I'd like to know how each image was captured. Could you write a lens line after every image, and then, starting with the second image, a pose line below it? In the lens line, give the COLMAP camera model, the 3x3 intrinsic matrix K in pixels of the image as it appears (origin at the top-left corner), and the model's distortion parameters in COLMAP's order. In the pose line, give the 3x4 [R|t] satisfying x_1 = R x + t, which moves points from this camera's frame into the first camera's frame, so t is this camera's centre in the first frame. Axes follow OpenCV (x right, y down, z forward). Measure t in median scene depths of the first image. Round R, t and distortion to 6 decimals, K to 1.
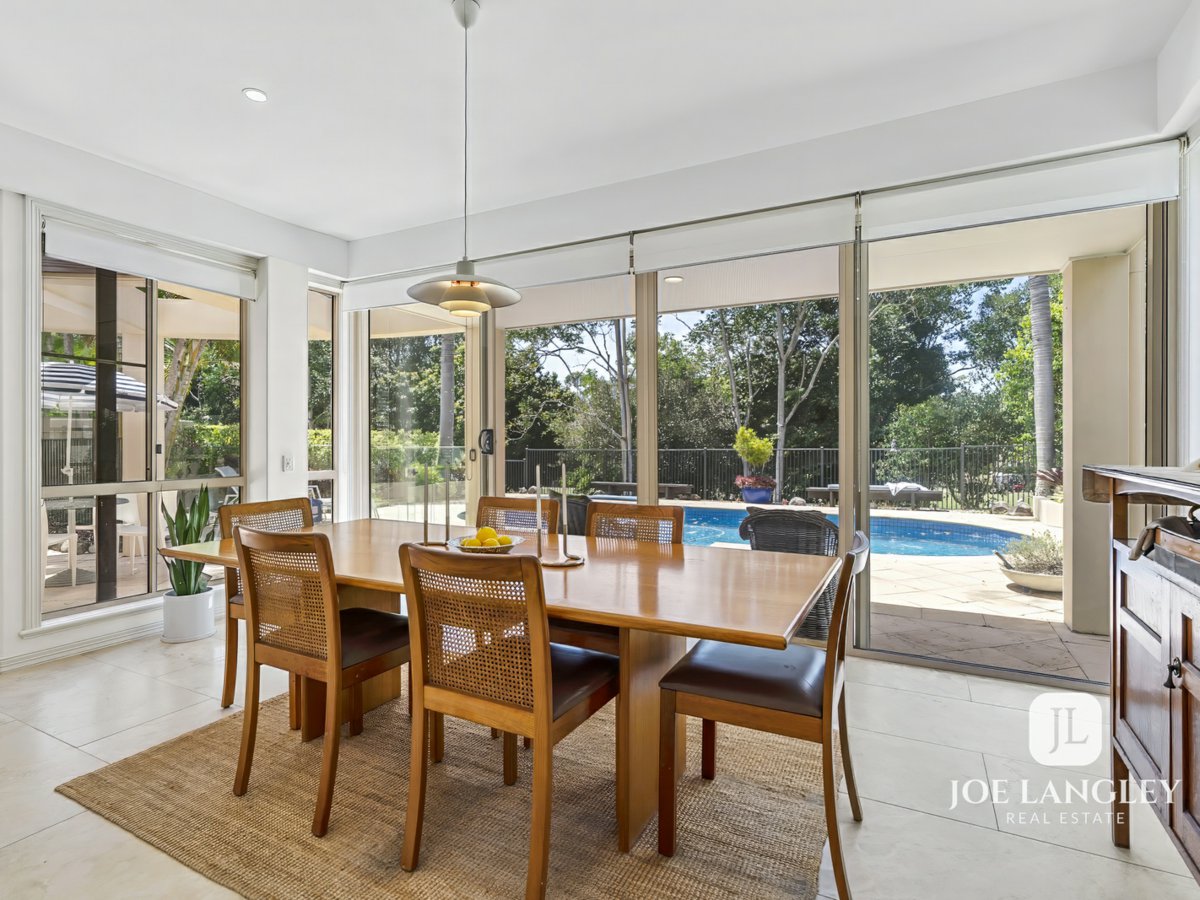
lens RADIAL K [[636.2, 0, 600.0], [0, 636.2, 450.0], [0, 0, 1]] dist [-0.001395, -0.000077]
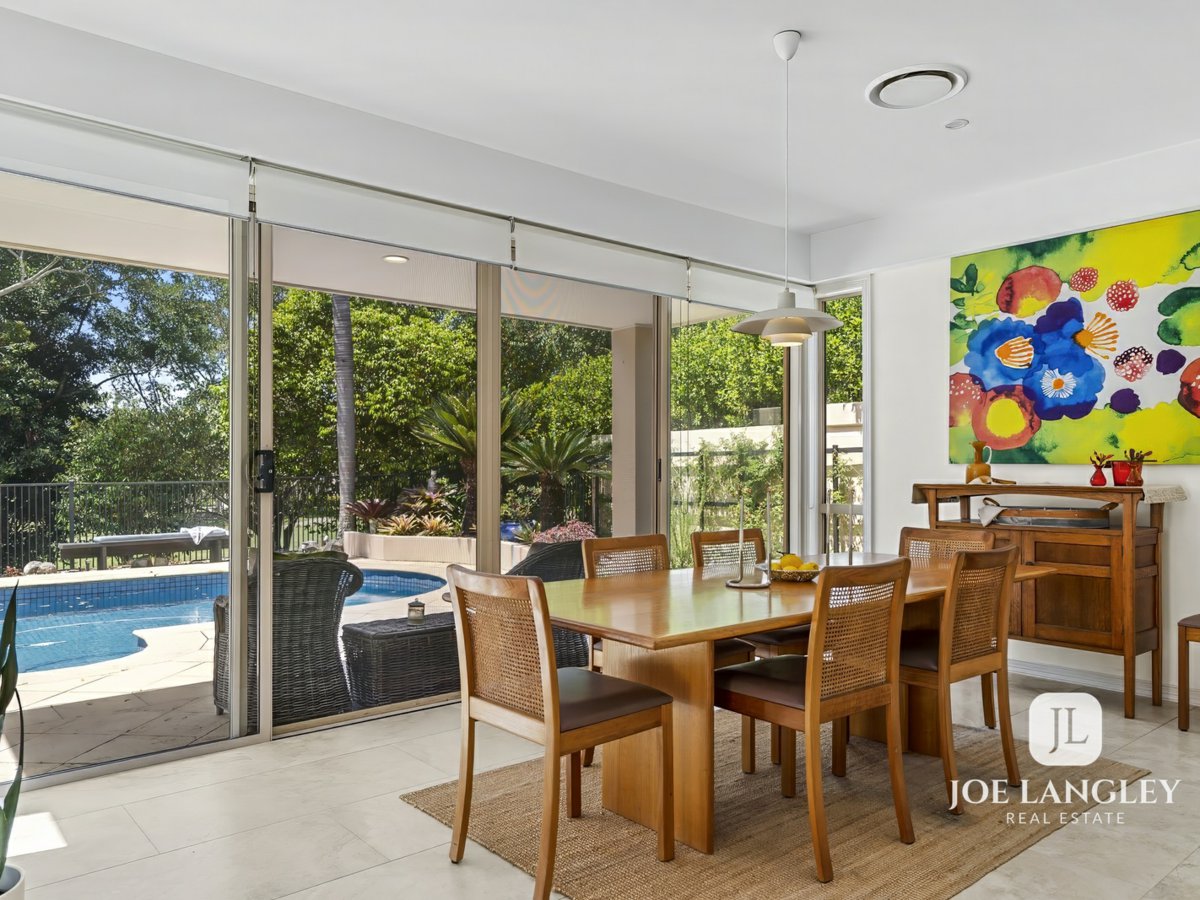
lens RADIAL K [[865.2, 0, 597.0], [0, 865.2, 482.6], [0, 0, 1]] dist [-0.002714, -0.001874]
pose [[0.364425, -0.006234, 0.931212, -0.186585], [0.013945, 0.999902, 0.001237, 0.000688], [-0.931128, 0.012535, 0.364477, 0.095003]]
